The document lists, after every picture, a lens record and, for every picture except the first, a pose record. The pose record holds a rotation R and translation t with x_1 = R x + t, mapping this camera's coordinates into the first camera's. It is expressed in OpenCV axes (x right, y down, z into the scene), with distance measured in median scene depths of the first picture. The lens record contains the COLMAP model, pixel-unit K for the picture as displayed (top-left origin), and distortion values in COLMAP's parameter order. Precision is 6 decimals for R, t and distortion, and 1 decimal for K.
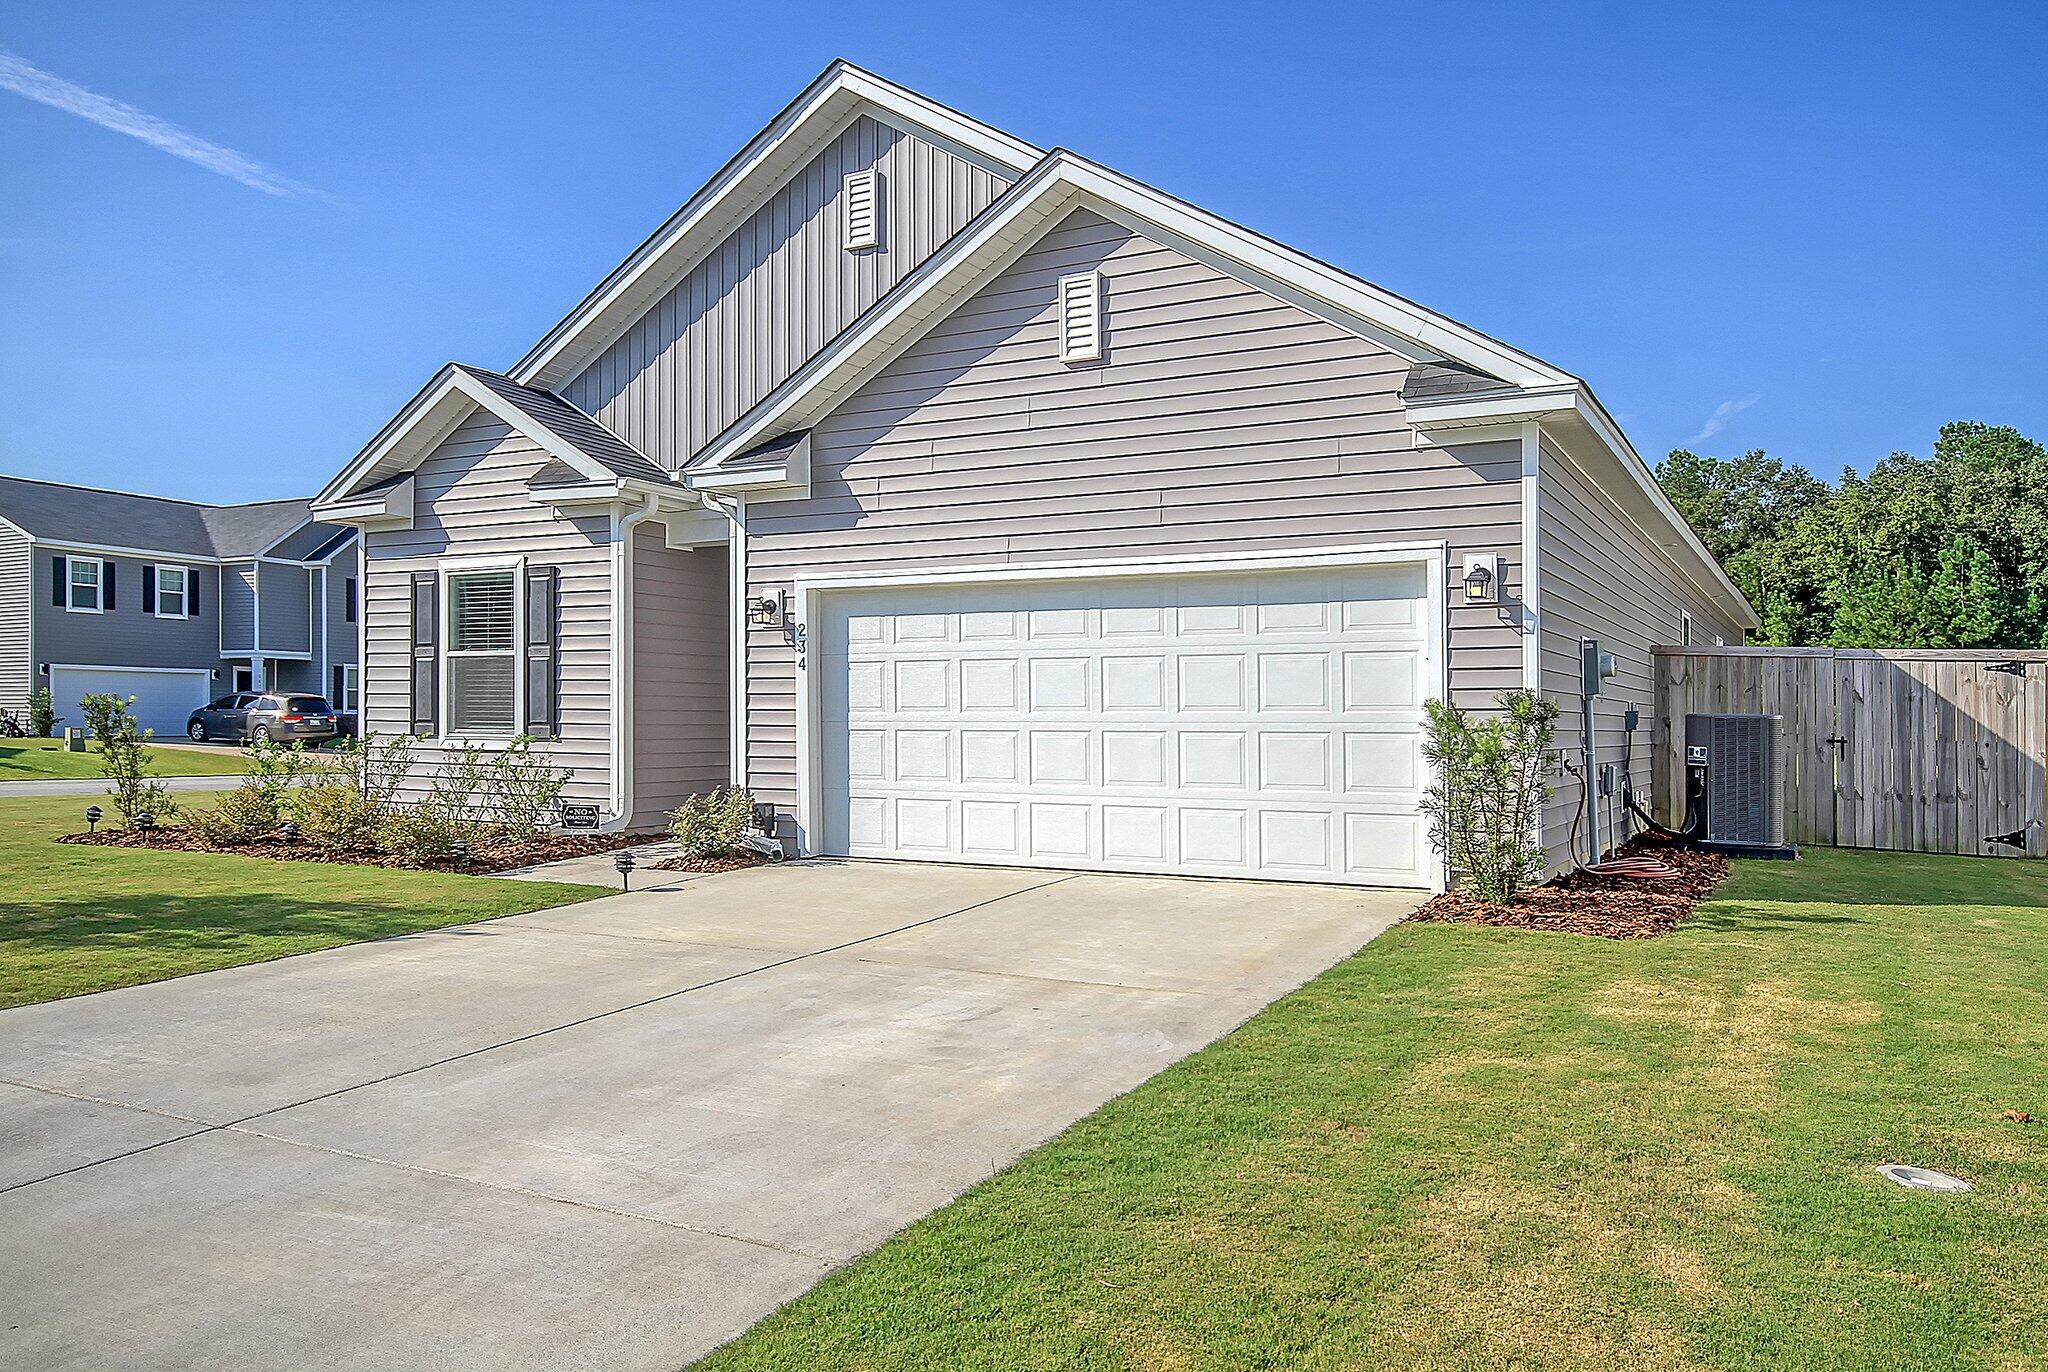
lens RADIAL K [[1544.3, 0, 1013.1], [0, 1544.3, 687.9], [0, 0, 1]] dist [0.010400, 0.002064]
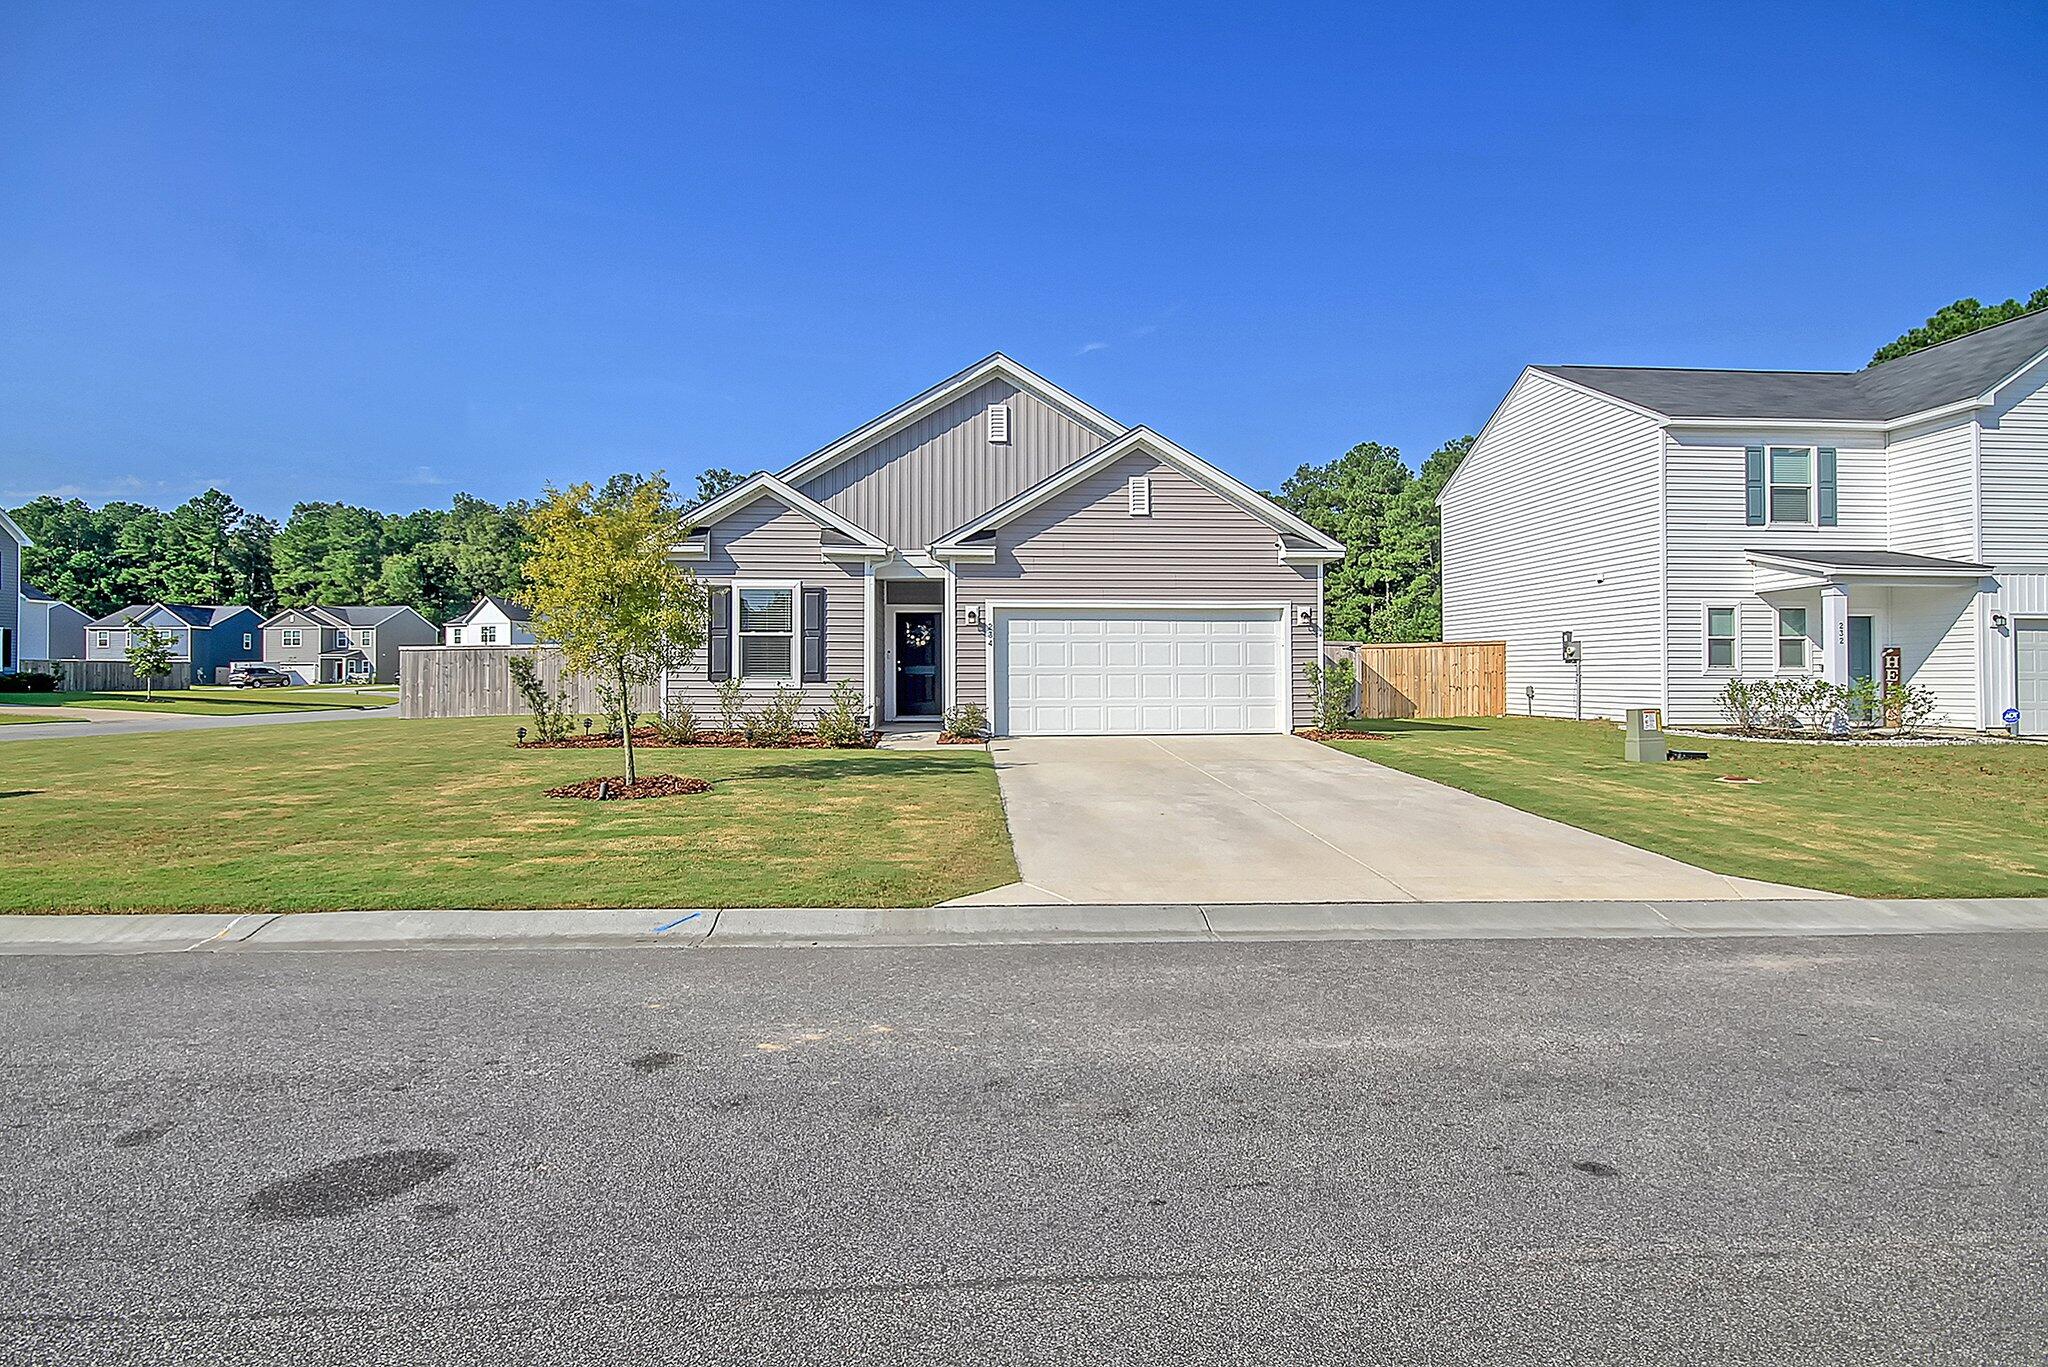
lens RADIAL K [[1062.6, 0, 1061.7], [0, 1062.6, 662.5], [0, 0, 1]] dist [-0.015464, 0.000302]
pose [[0.830456, 0.000372, 0.557084, -0.793687], [-0.005985, 0.999948, 0.008254, -0.001647], [-0.557052, -0.010189, 0.830415, -0.221578]]
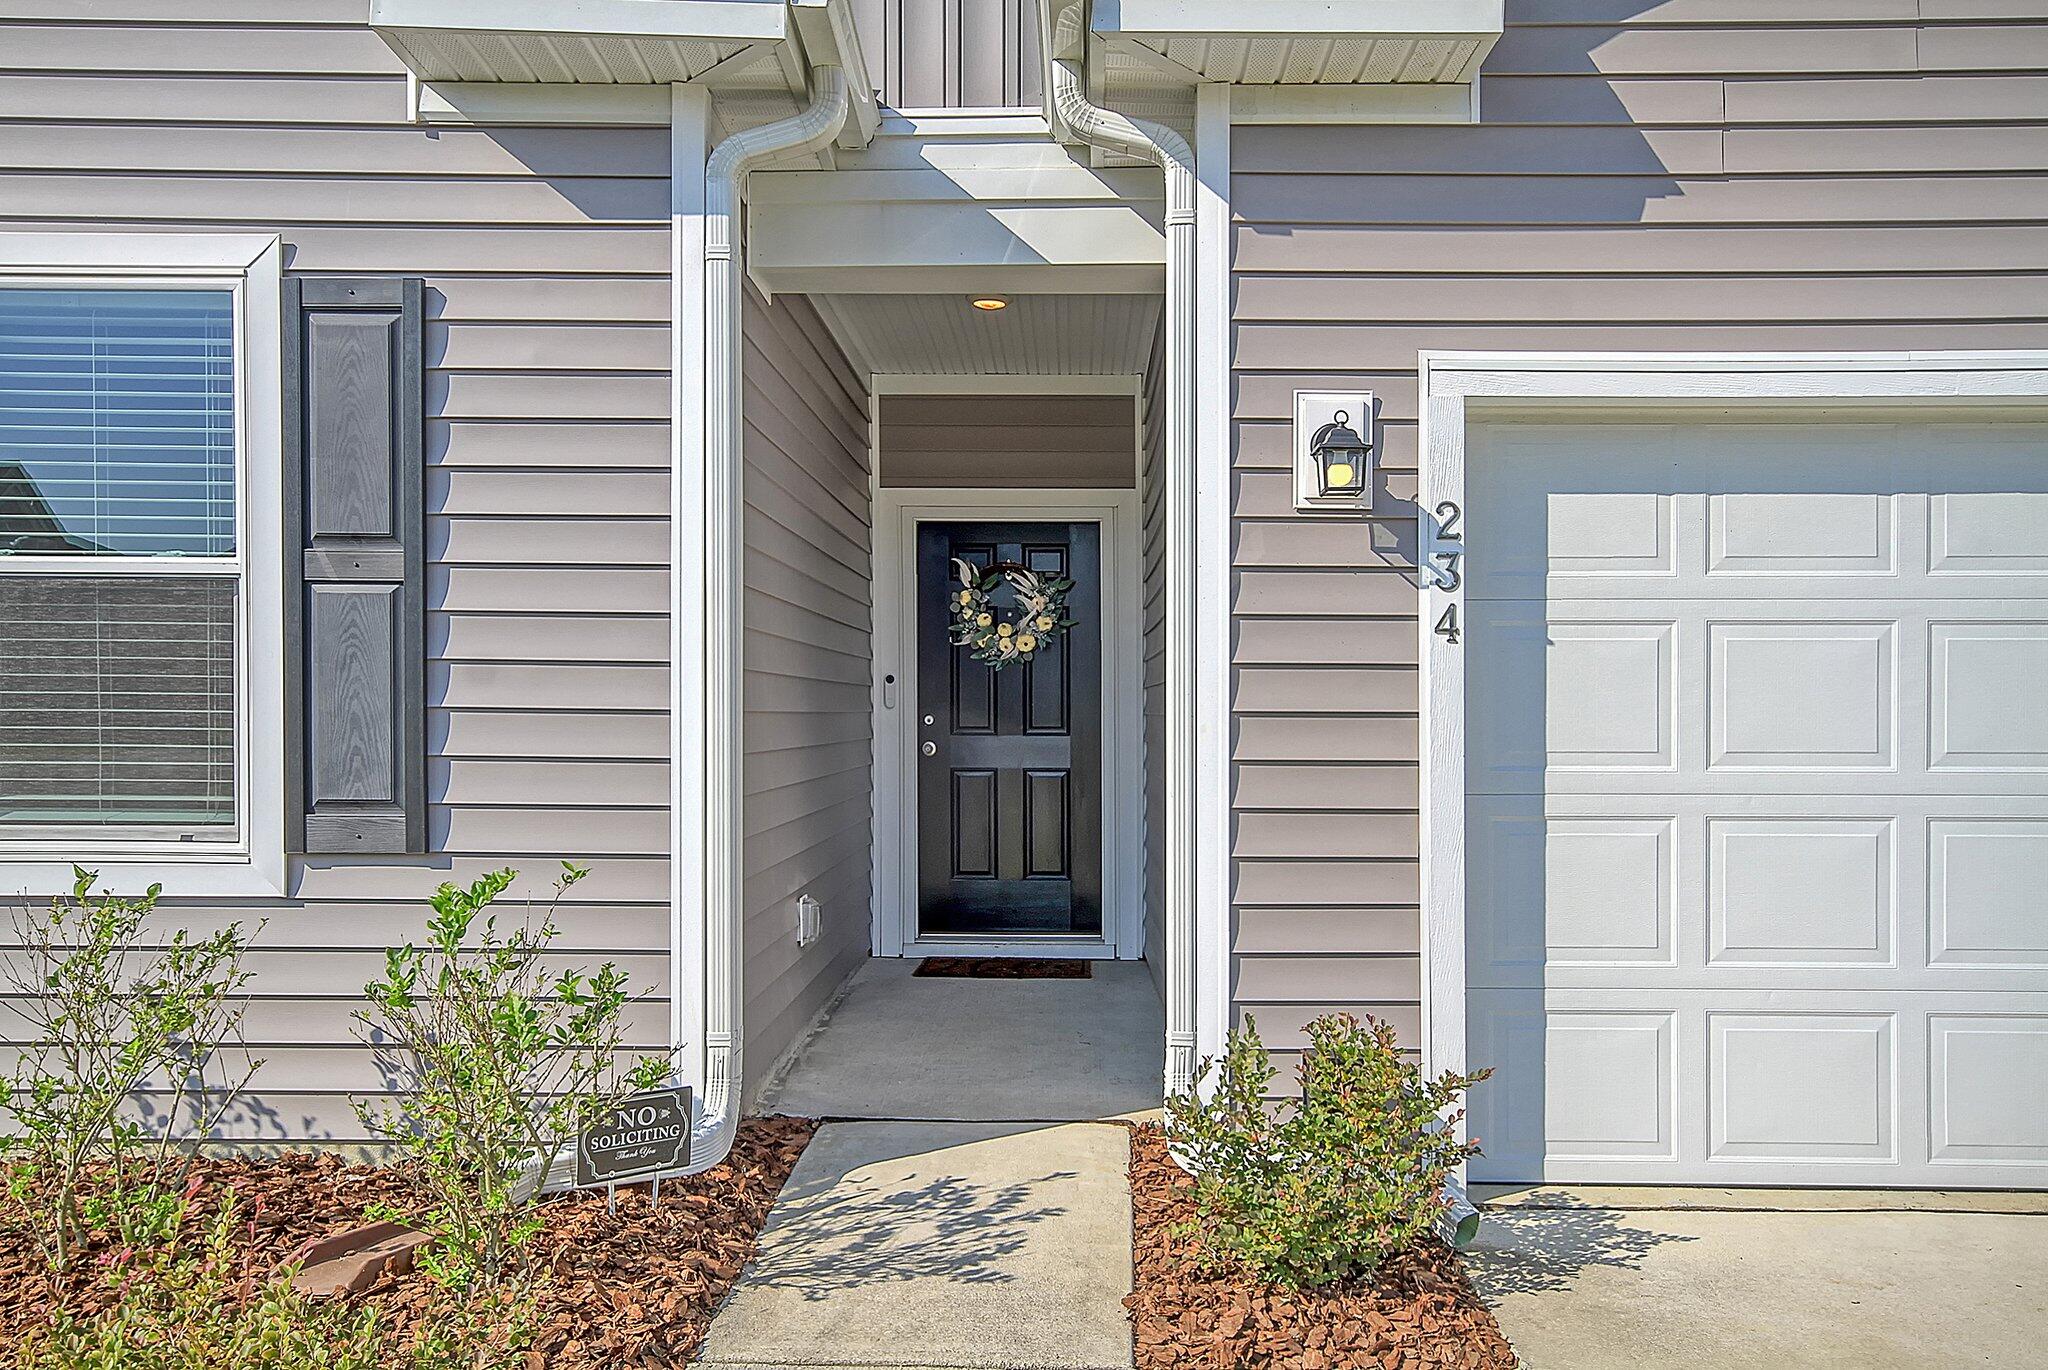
lens RADIAL K [[1544.3, 0, 1072.5], [0, 1544.3, 718.9], [0, 0, 1]] dist [0.010400, 0.002064]
pose [[0.880574, -0.002748, 0.473900, -0.339305], [-0.010417, 0.999629, 0.025153, -0.002558], [-0.473793, -0.027085, 0.880219, 0.695413]]
